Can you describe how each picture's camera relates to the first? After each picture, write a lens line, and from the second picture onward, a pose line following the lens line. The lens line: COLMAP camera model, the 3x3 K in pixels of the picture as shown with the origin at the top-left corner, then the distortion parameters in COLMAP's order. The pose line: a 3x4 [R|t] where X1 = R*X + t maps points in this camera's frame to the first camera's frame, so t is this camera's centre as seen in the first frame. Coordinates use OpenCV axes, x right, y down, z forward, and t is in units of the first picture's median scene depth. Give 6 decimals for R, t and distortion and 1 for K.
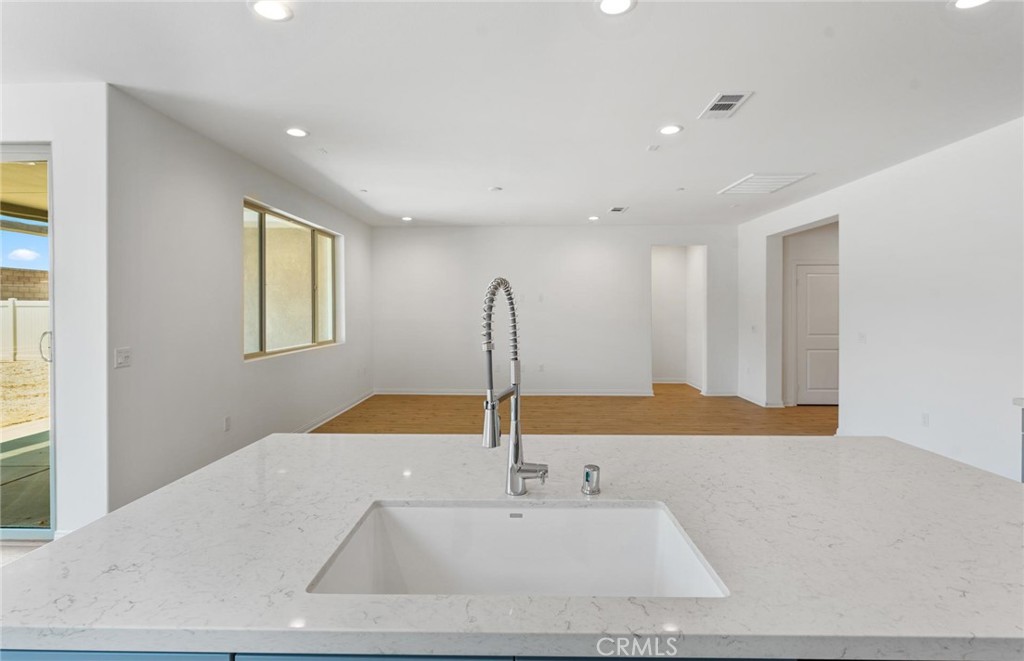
lens RADIAL K [[482.1, 0, 508.5], [0, 482.1, 315.8], [0, 0, 1]] dist [-0.000412, -0.000531]
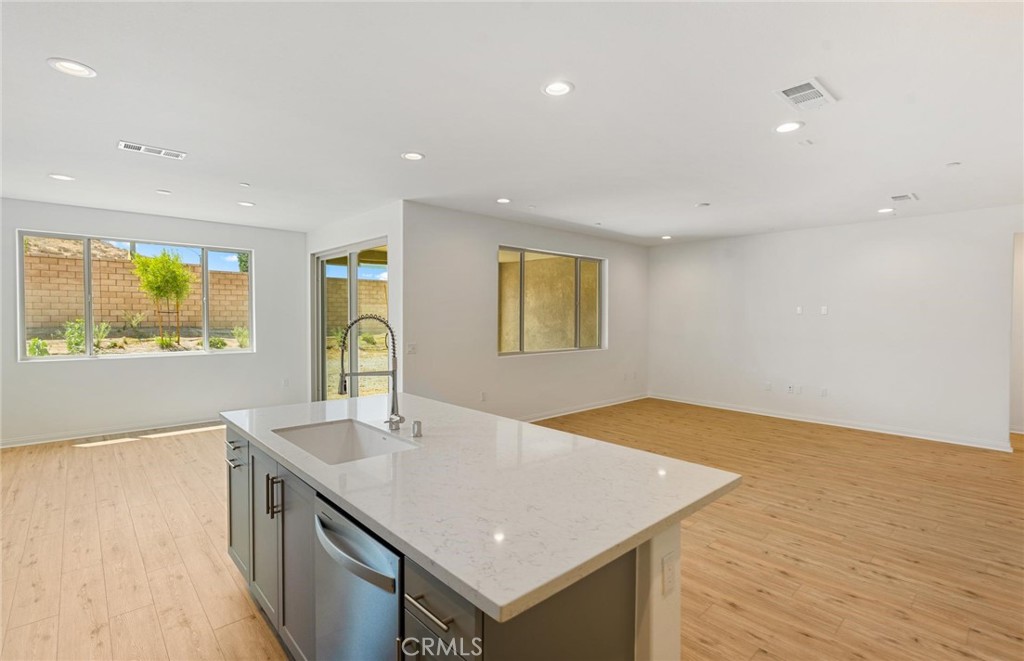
lens RADIAL K [[471.8, 0, 507.4], [0, 471.8, 330.6], [0, 0, 1]] dist [-0.001394, -0.000112]
pose [[0.695495, 0.027990, -0.717986, 0.326197], [-0.016831, 0.999601, 0.022665, -0.012085], [0.718334, -0.003679, 0.695689, 0.010343]]
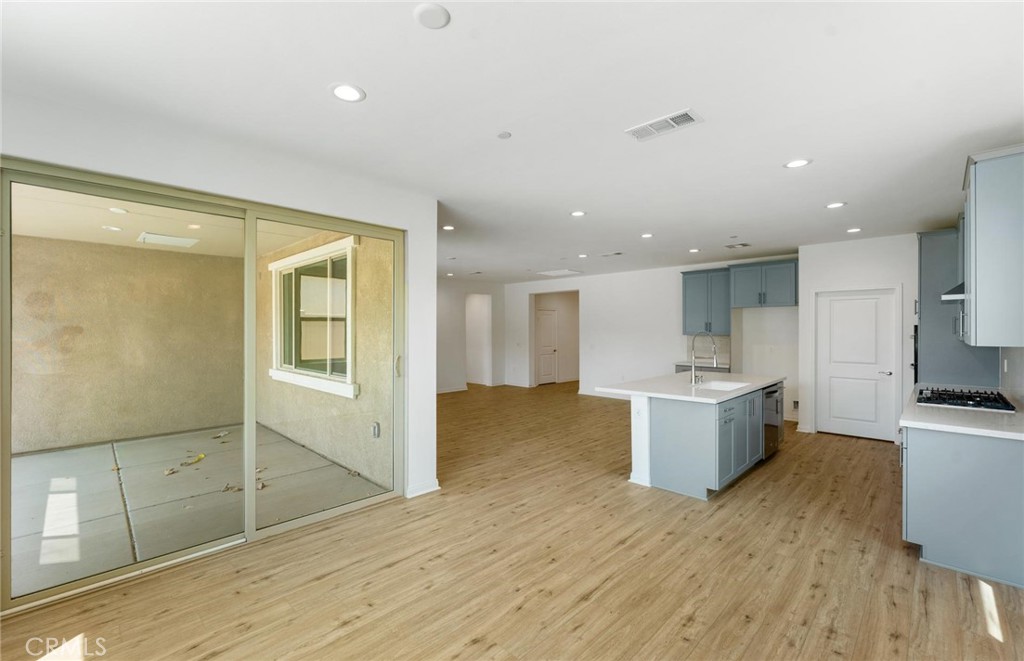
lens RADIAL K [[432.4, 0, 512.0], [0, 432.4, 330.5], [0, 0, 1]] dist [-0.000417, -0.000059]
pose [[0.679127, -0.002853, 0.734015, -0.717185], [0.014056, 0.999860, -0.009119, -0.012246], [-0.733886, 0.016511, 0.679072, -0.067707]]
